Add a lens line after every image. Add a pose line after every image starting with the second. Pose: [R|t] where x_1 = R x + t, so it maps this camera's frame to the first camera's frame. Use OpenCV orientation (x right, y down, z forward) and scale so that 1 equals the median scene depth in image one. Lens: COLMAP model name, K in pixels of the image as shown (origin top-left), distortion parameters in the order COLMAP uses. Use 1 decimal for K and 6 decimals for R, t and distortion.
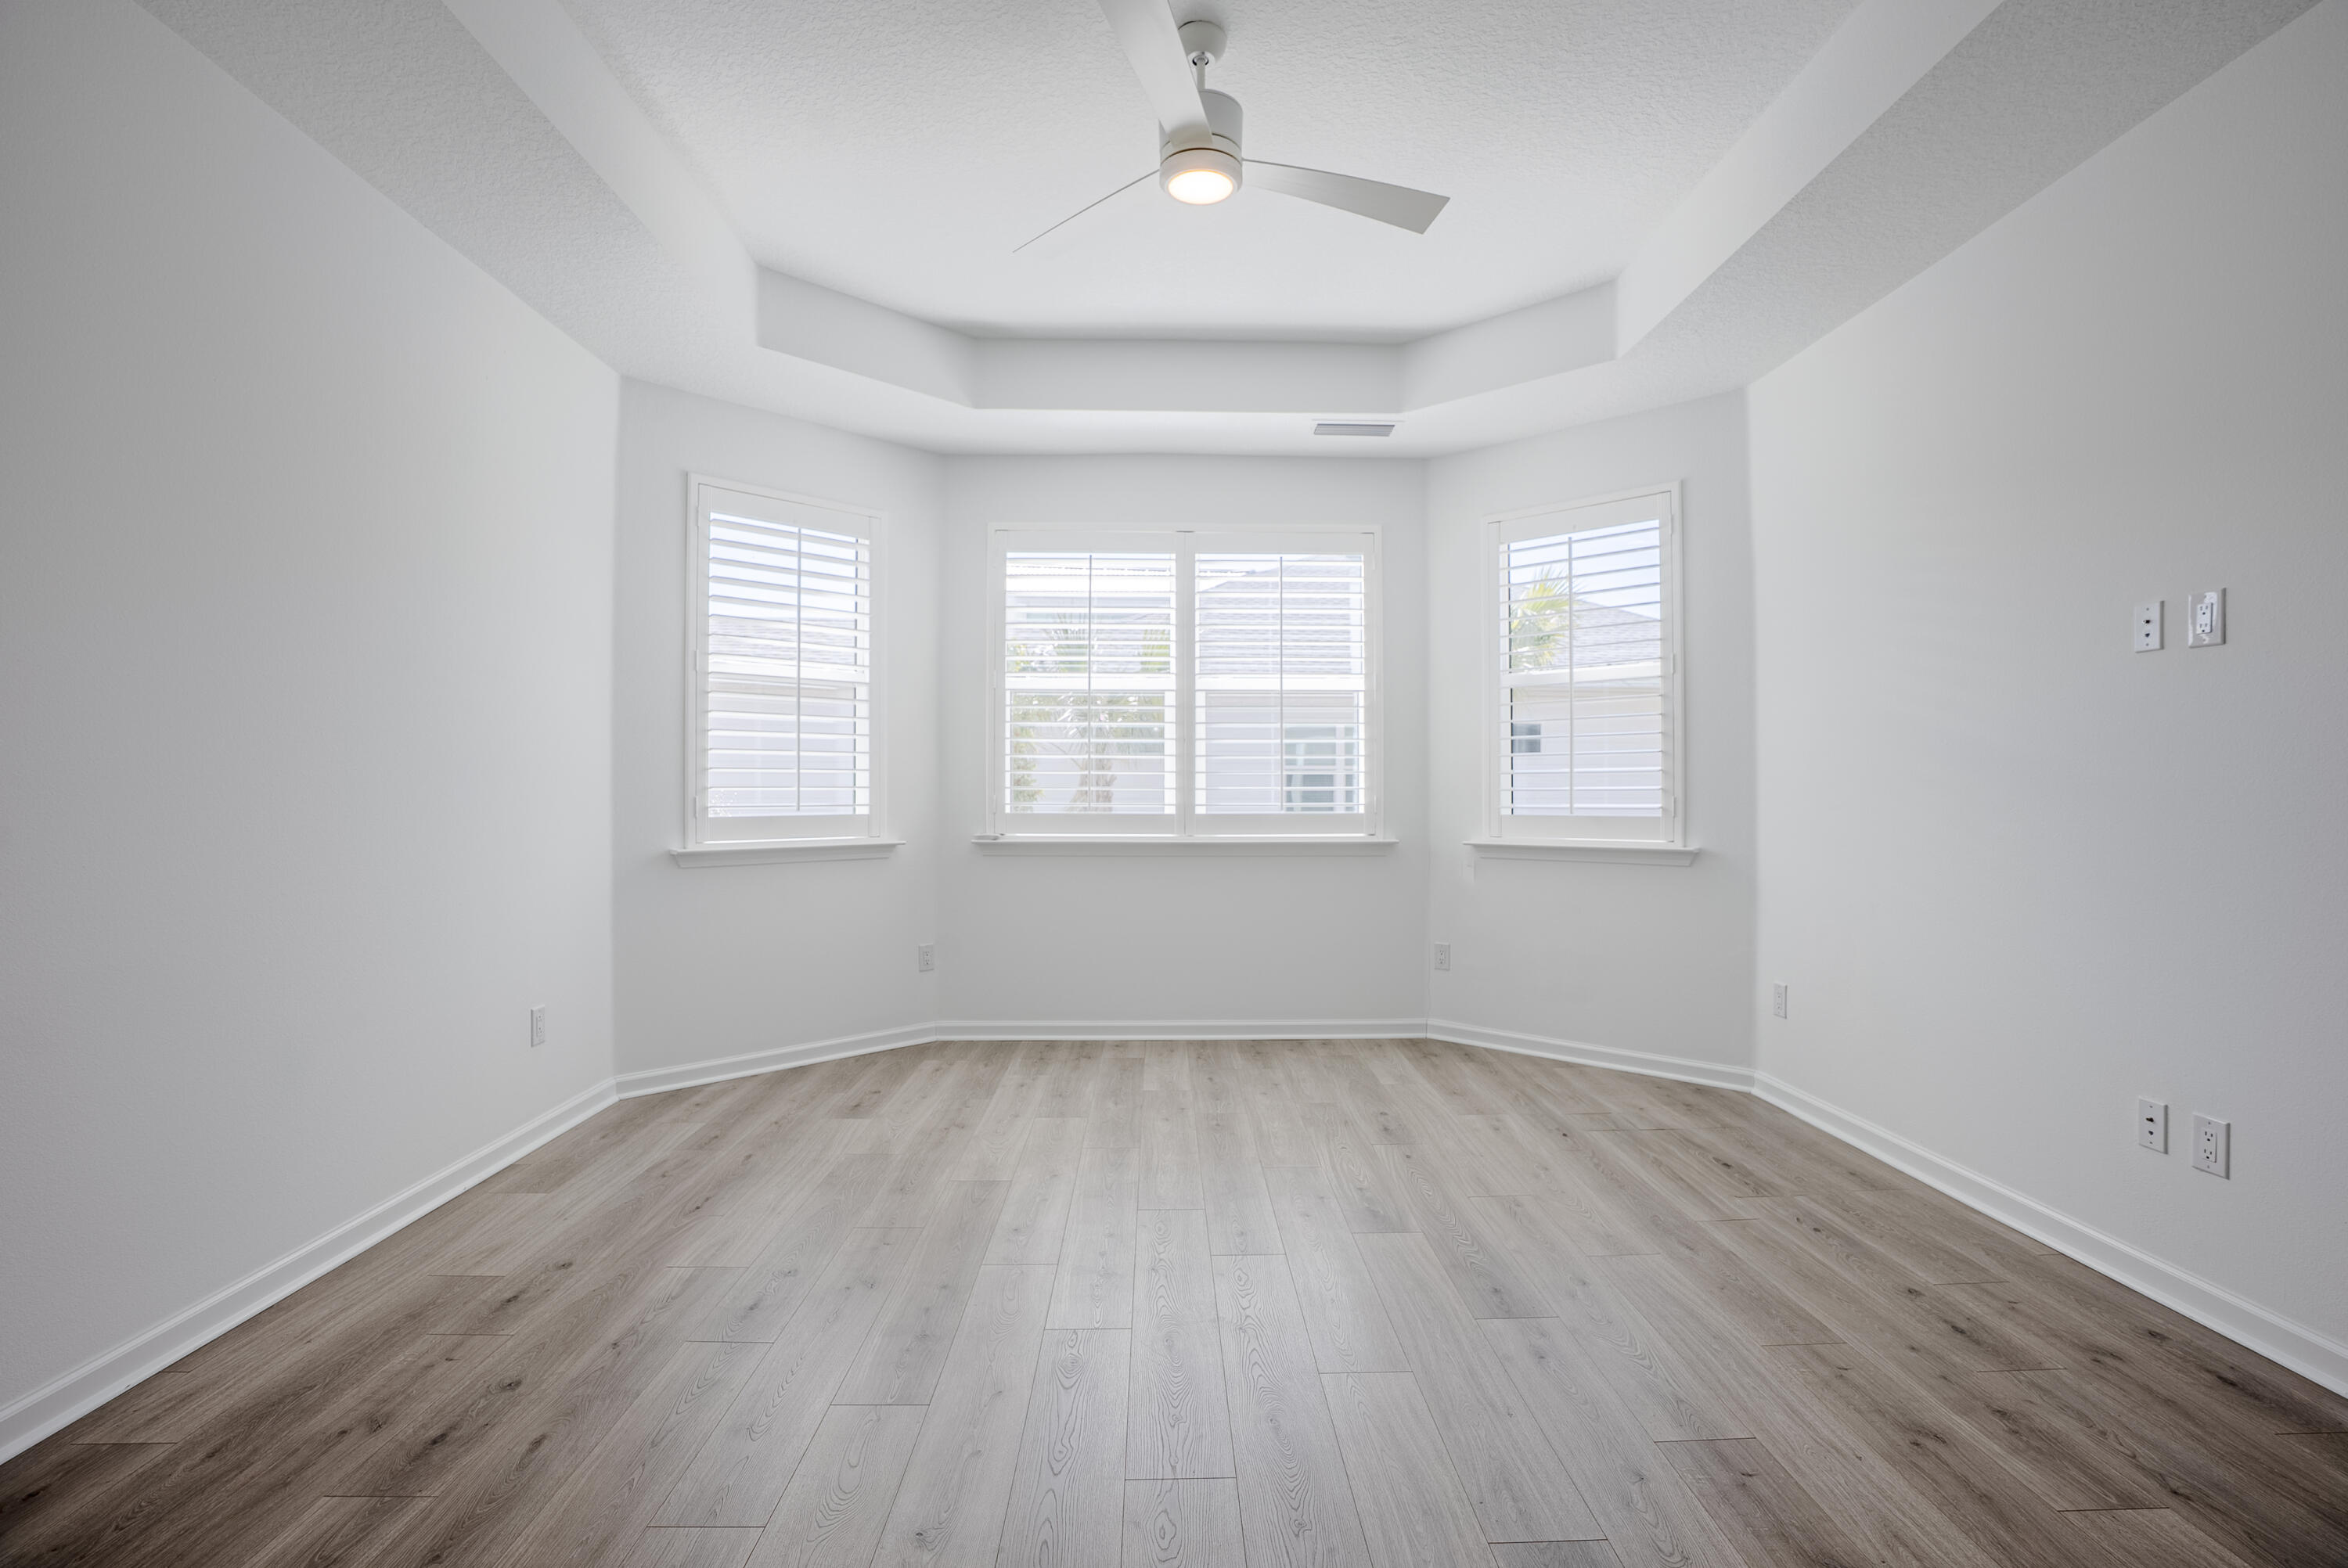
lens RADIAL K [[1097.8, 0, 1173.6], [0, 1097.8, 783.9], [0, 0, 1]] dist [-0.010852, 0.000470]
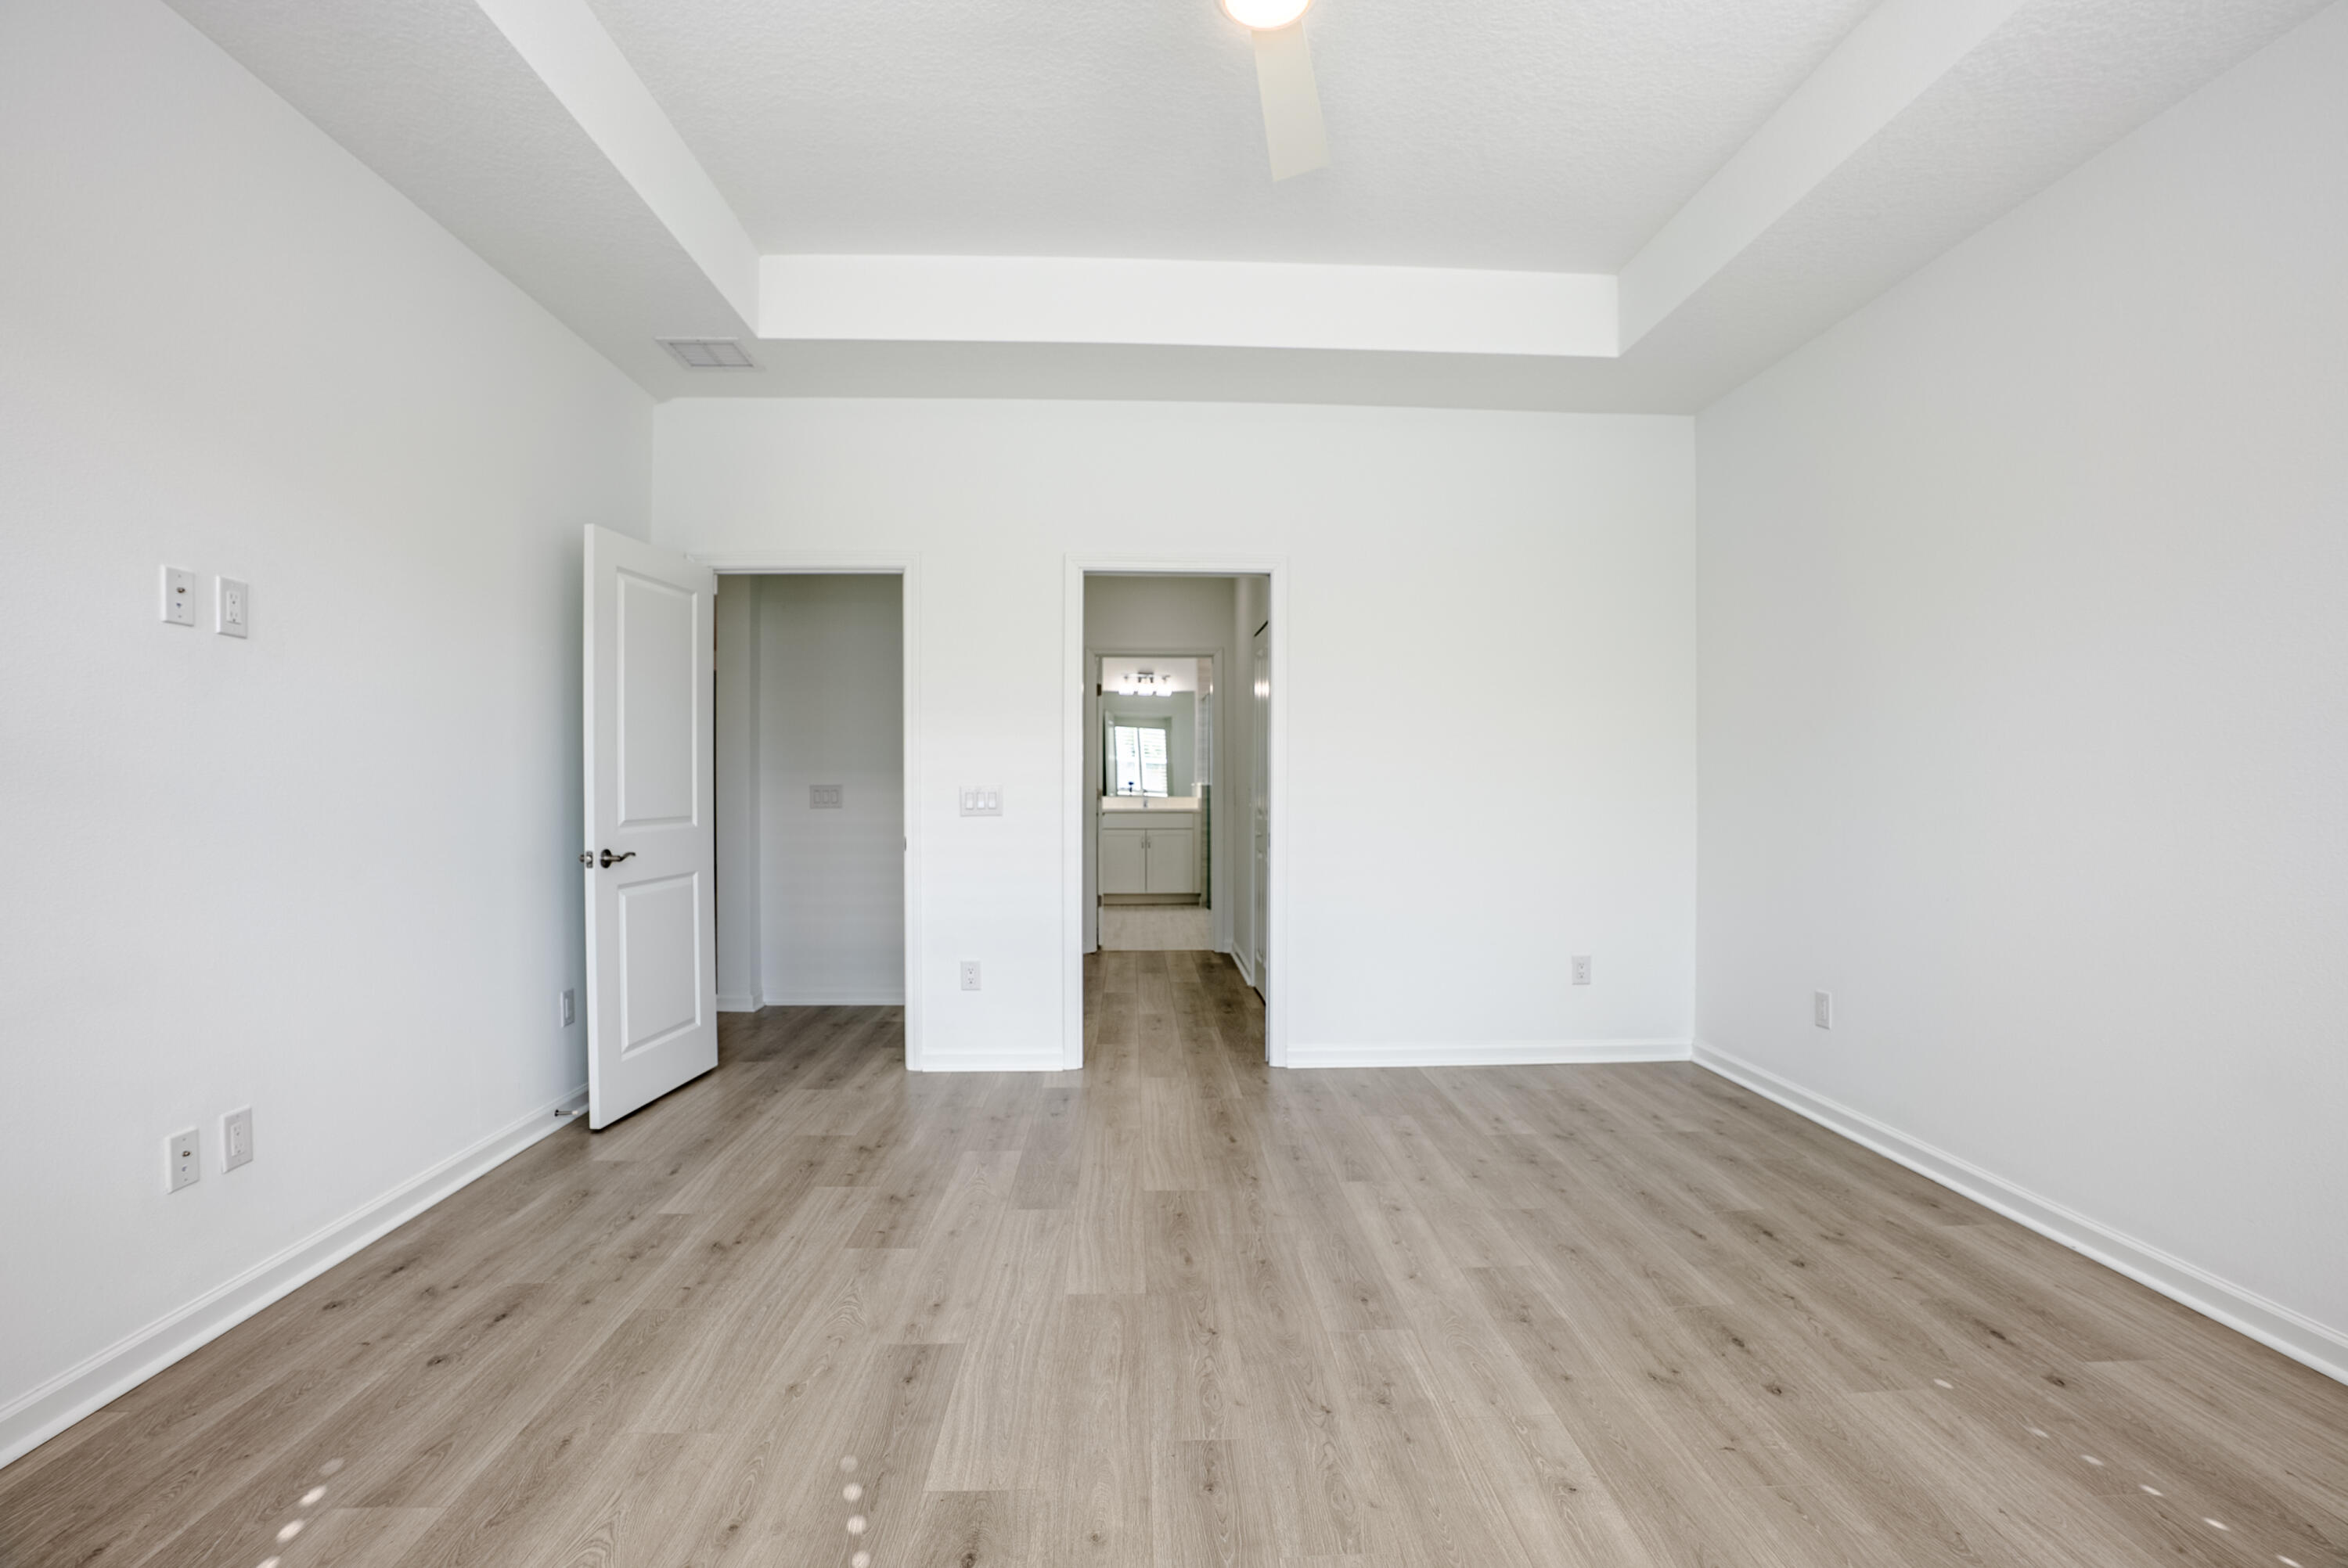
lens RADIAL K [[1097.8, 0, 1166.5], [0, 1097.8, 786.8], [0, 0, 1]] dist [-0.010852, 0.000470]
pose [[-0.999867, -0.003779, -0.015875, 0.119296], [-0.003768, 0.999993, -0.000765, 0.009564], [0.015877, -0.000705, -0.999874, 1.944316]]
